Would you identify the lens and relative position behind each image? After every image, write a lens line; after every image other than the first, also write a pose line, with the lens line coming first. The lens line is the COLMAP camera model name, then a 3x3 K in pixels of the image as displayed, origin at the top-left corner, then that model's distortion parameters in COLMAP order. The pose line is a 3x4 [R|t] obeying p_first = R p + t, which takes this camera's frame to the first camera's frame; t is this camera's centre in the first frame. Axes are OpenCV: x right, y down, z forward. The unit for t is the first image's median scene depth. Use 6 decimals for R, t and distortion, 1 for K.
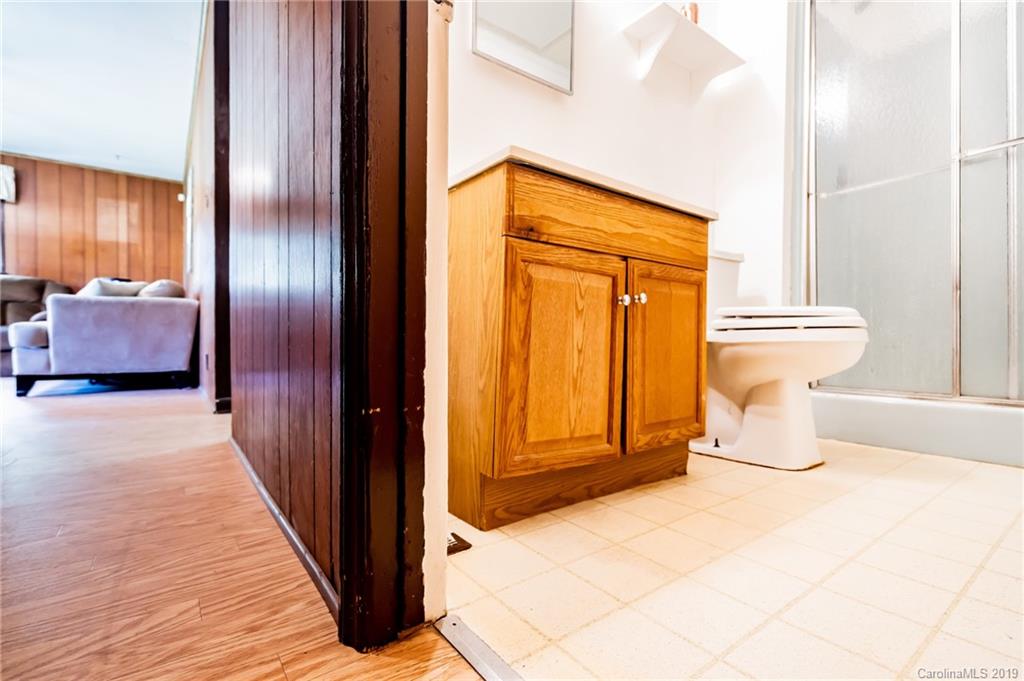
lens RADIAL K [[461.6, 0, 513.4], [0, 461.6, 345.9], [0, 0, 1]] dist [-0.002370, -0.000038]
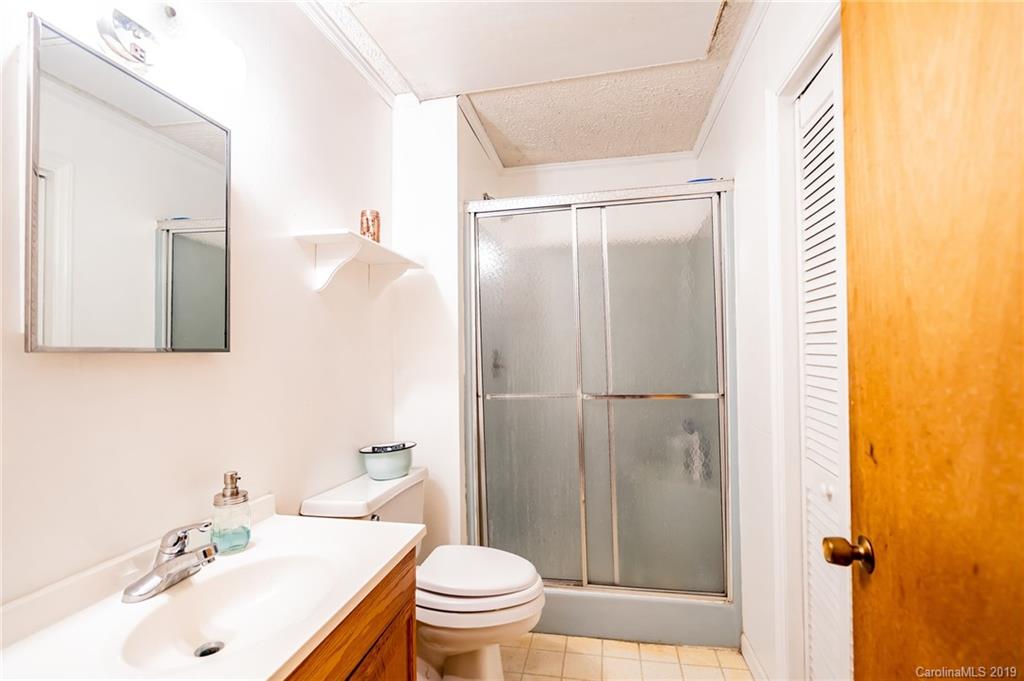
lens RADIAL K [[461.6, 0, 513.4], [0, 461.6, 345.9], [0, 0, 1]] dist [-0.002370, -0.000038]
pose [[0.753274, -0.011905, 0.657599, -0.011732], [0.033535, 0.999231, -0.020324, -0.454670], [-0.656851, 0.037362, 0.753094, 0.129271]]
